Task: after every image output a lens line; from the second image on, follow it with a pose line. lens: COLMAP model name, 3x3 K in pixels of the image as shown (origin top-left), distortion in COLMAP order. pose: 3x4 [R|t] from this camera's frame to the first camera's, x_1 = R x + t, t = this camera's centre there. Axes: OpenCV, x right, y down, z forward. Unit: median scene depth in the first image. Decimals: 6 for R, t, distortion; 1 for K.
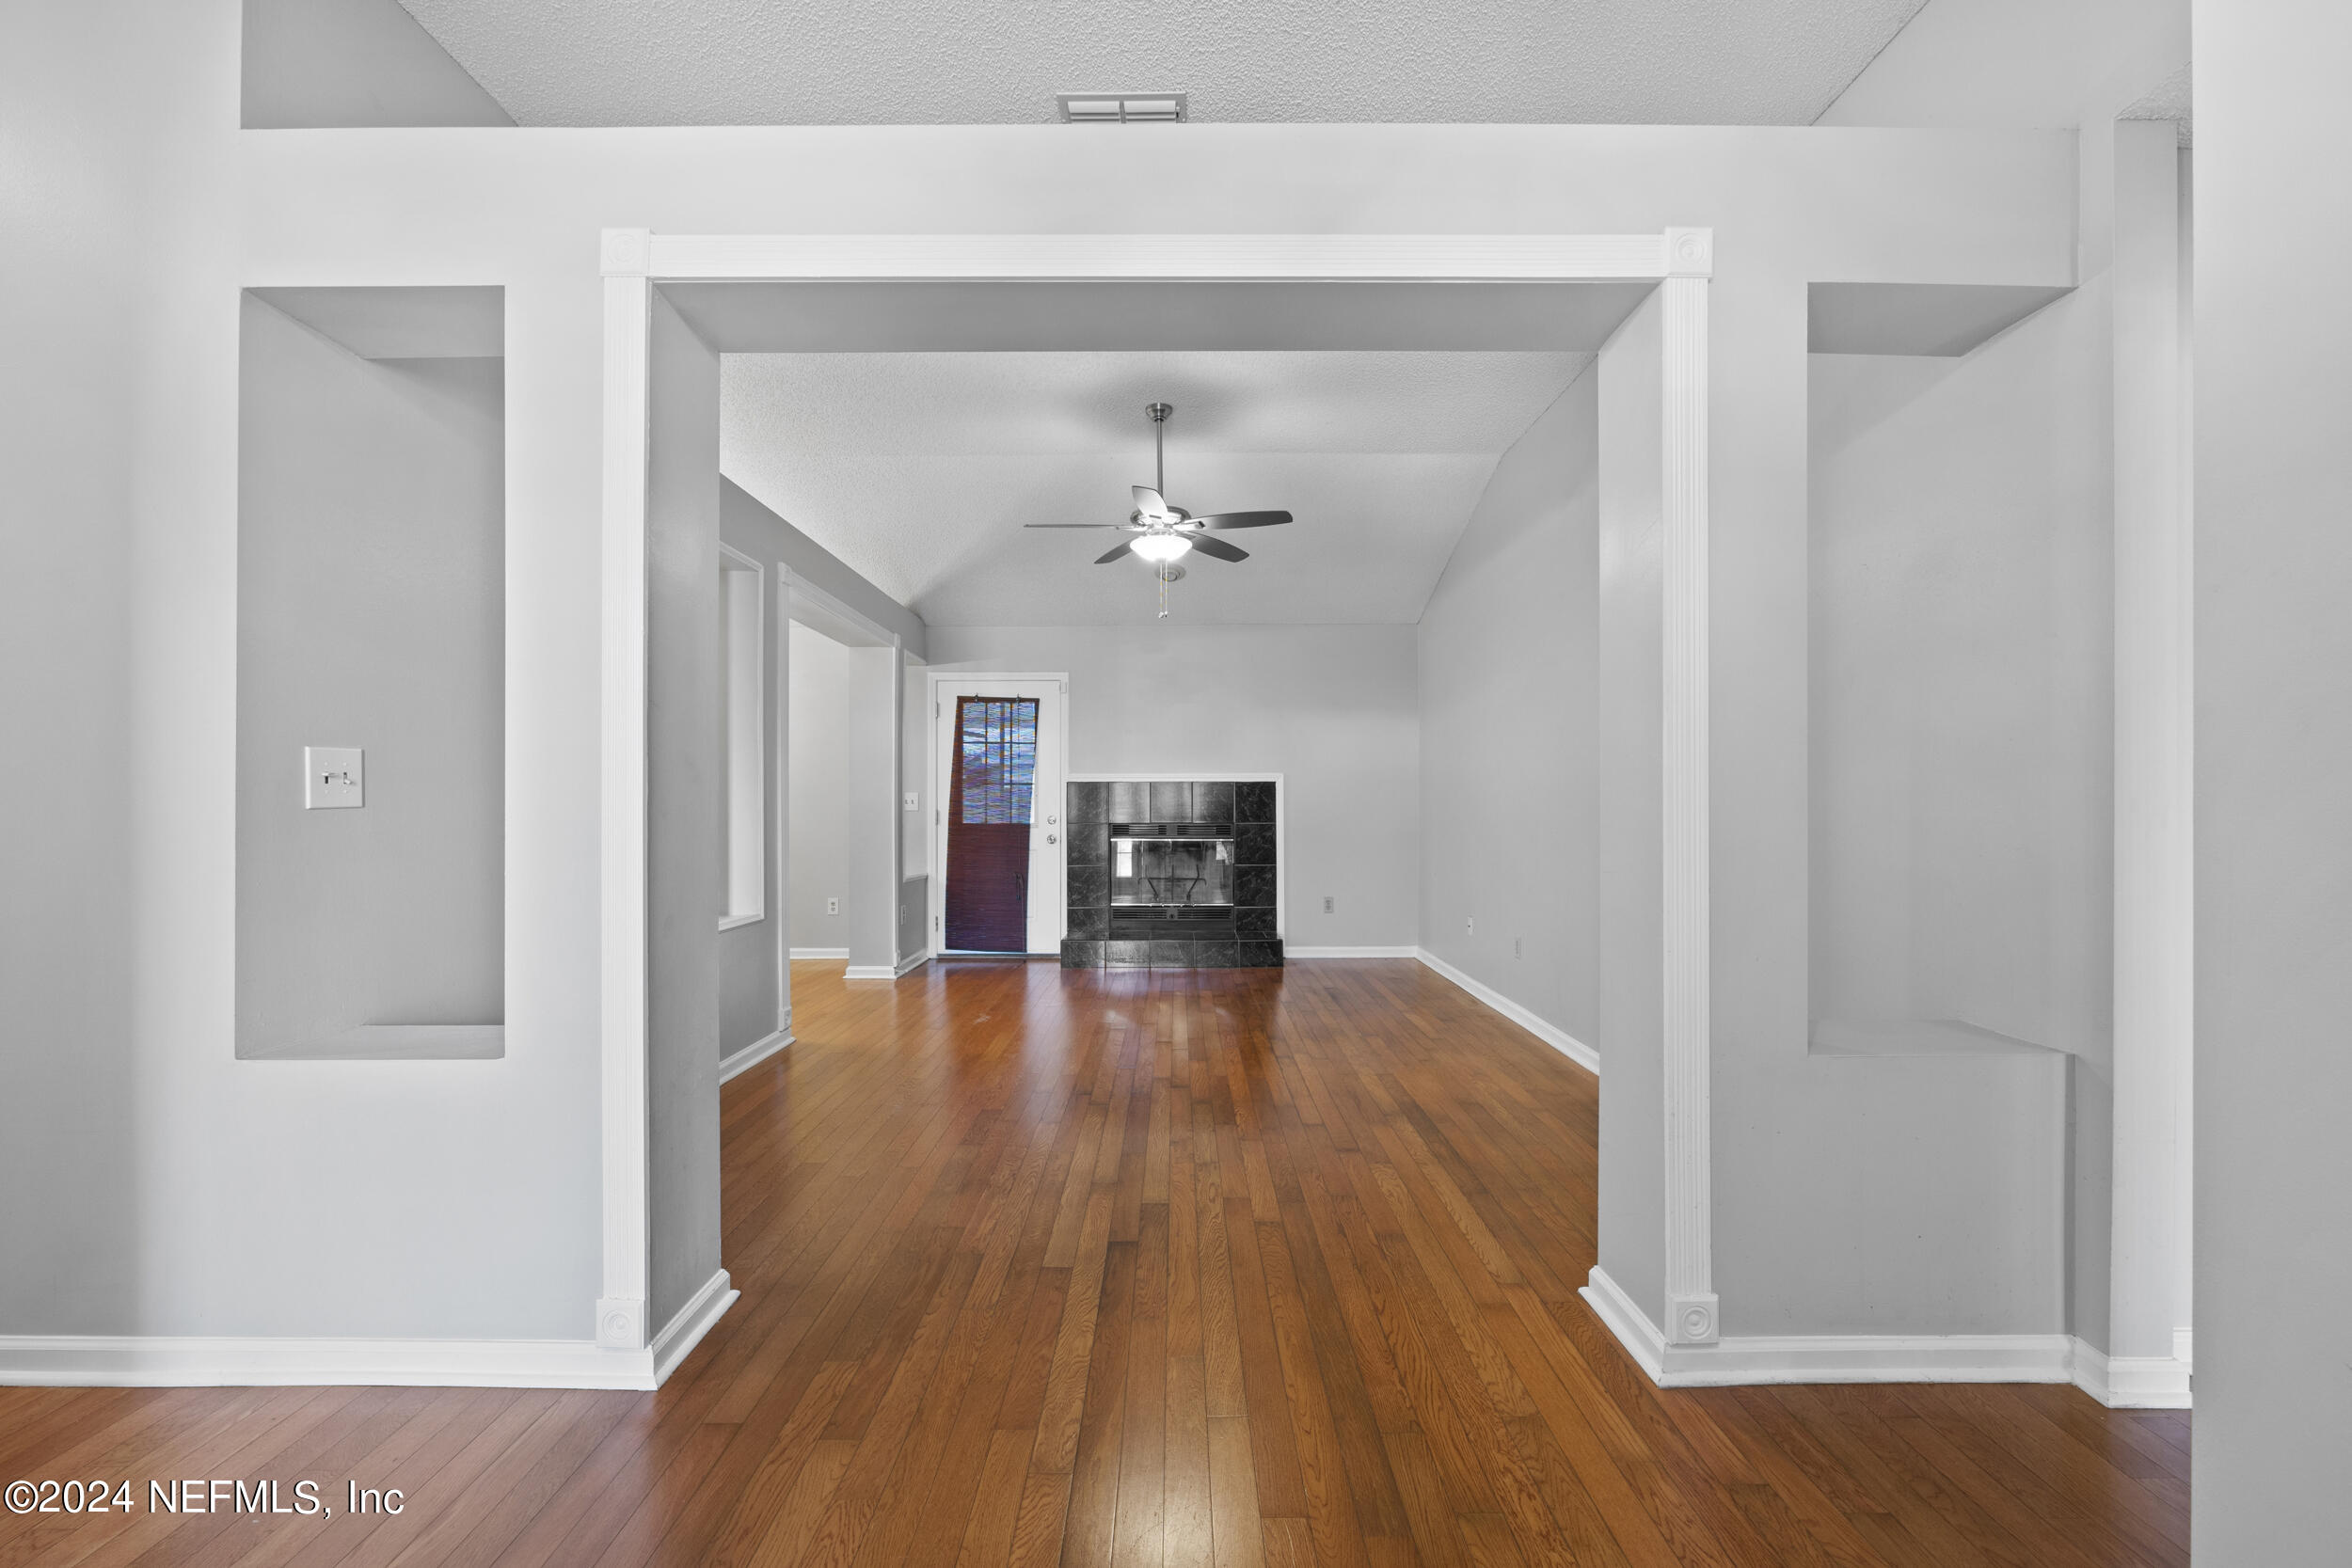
lens RADIAL K [[916.8, 0, 1167.8], [0, 916.8, 795.7], [0, 0, 1]] dist [-0.000468, -0.000042]
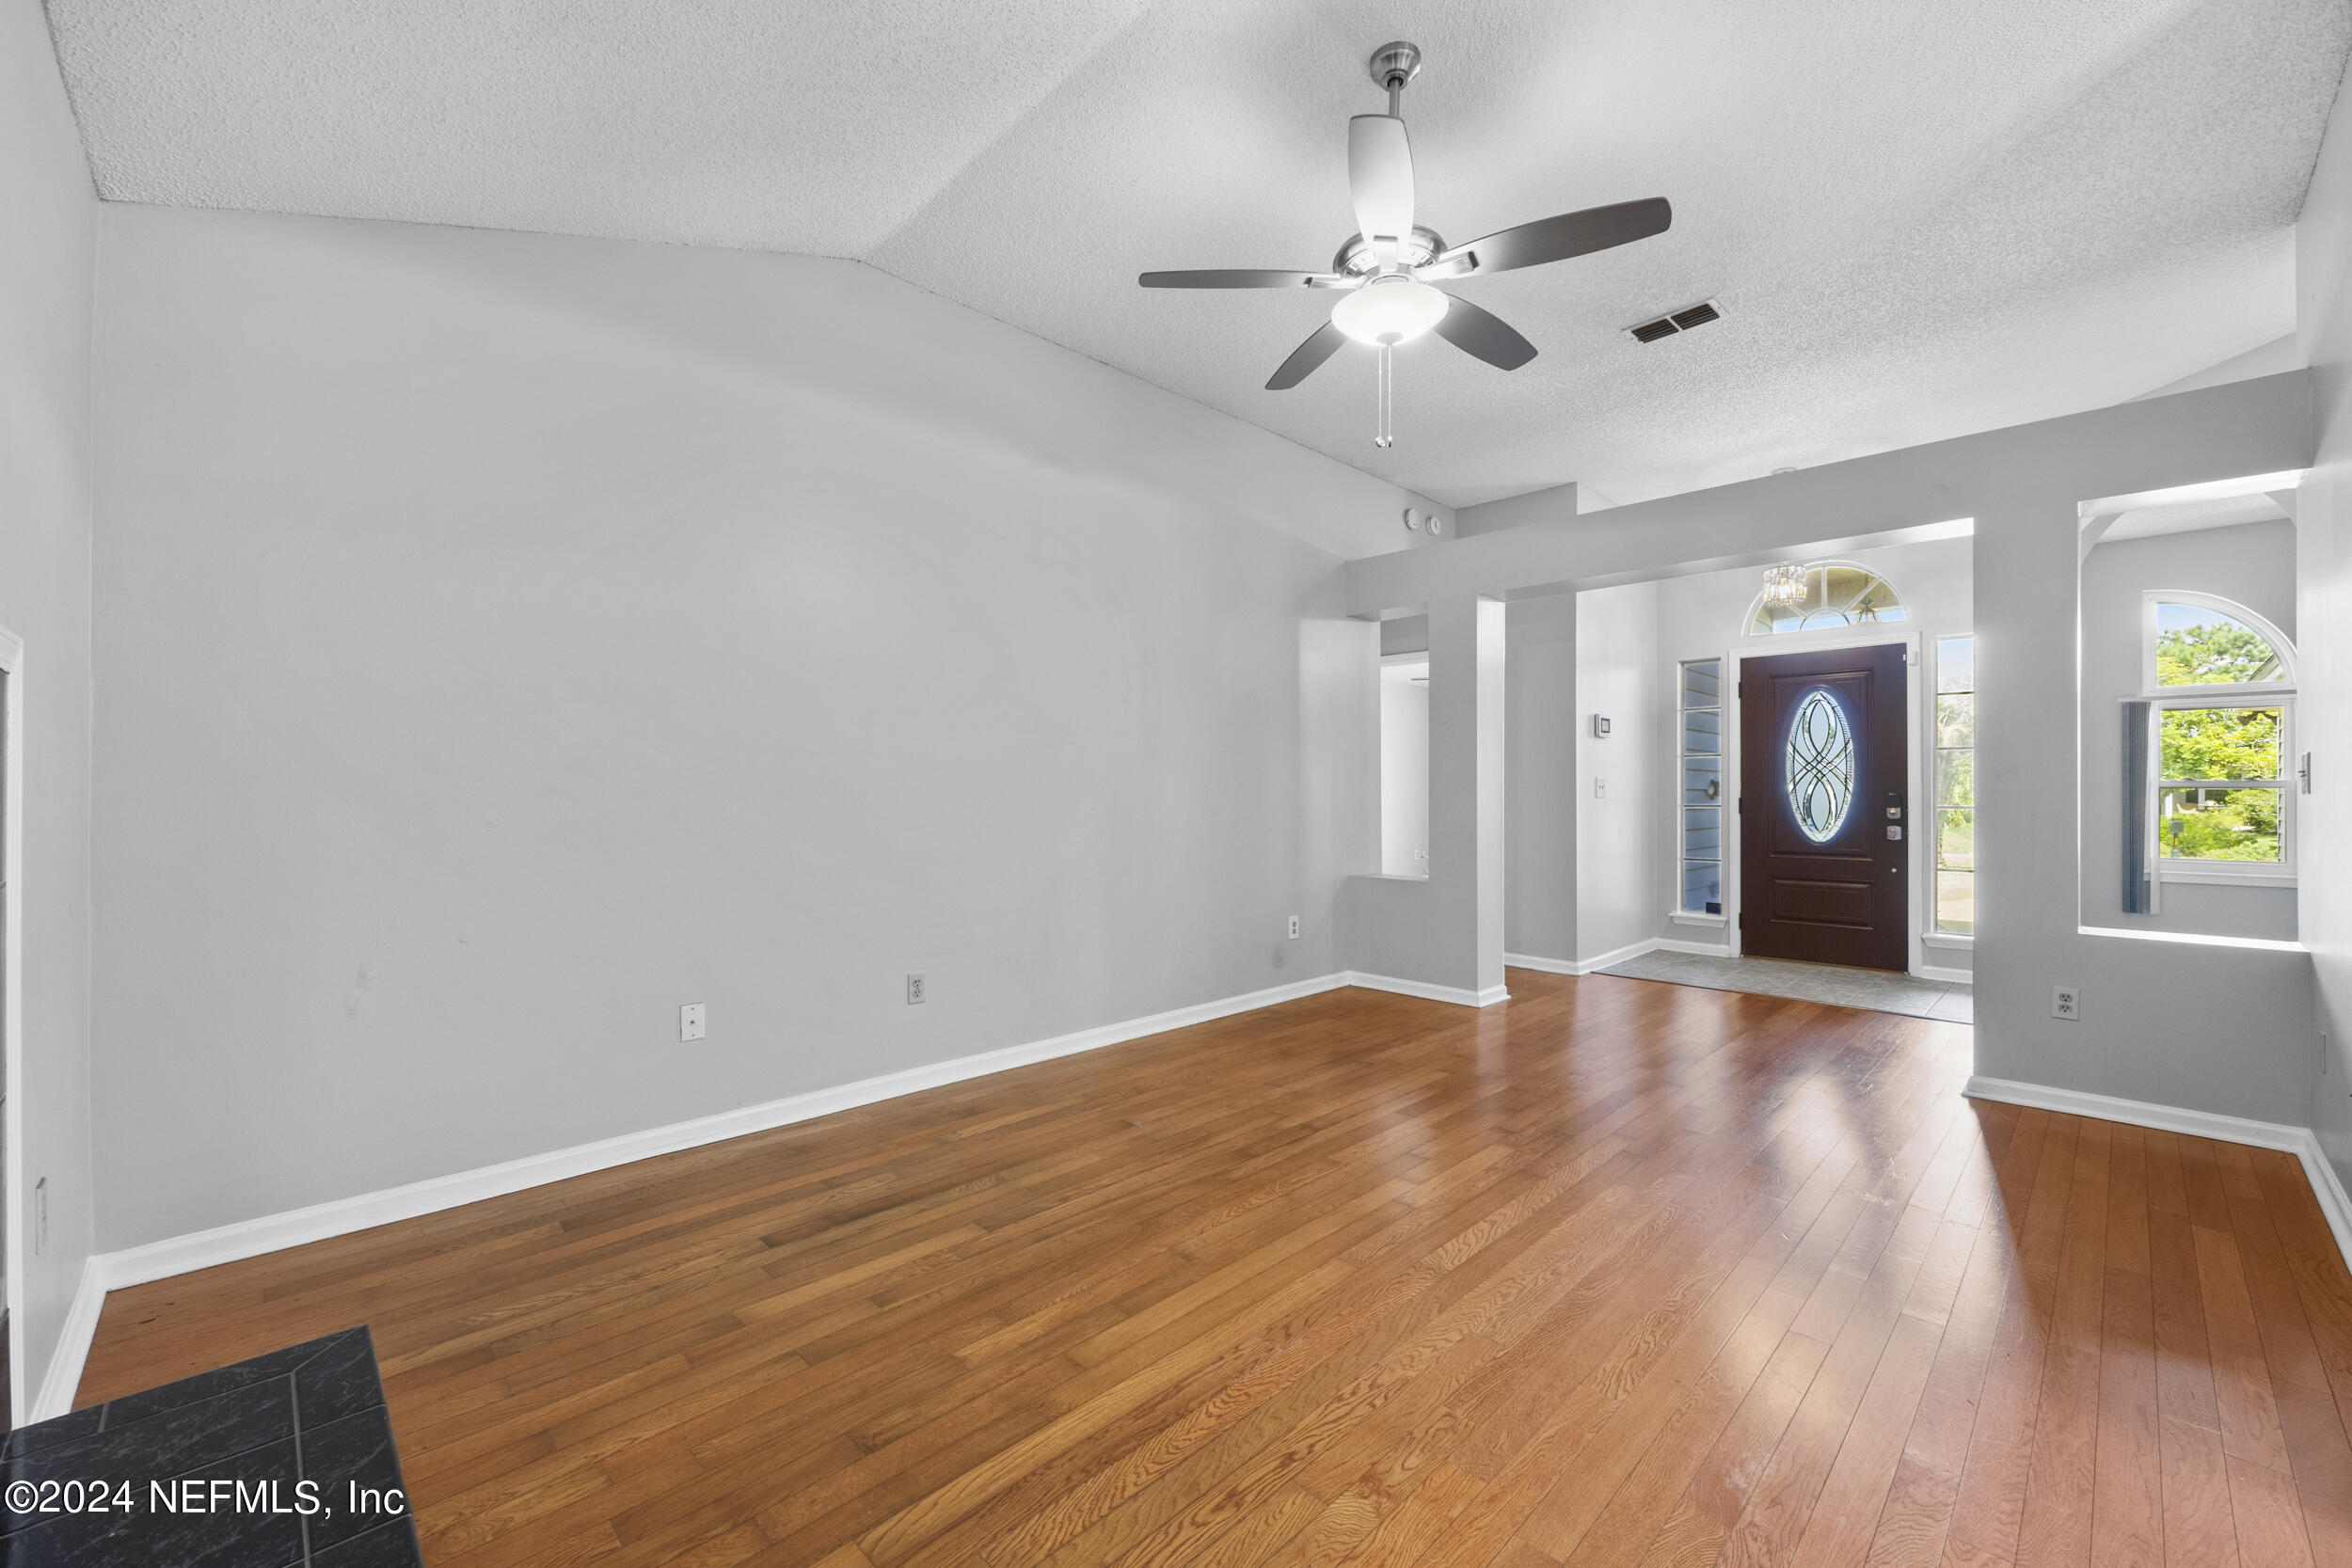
lens RADIAL K [[916.8, 0, 1167.8], [0, 916.8, 795.7], [0, 0, 1]] dist [-0.000468, -0.000042]
pose [[-0.680057, 0.003571, 0.733151, -0.432783], [-0.003693, 0.999959, -0.008296, 0.030393], [-0.733150, -0.008349, -0.680016, 2.018197]]
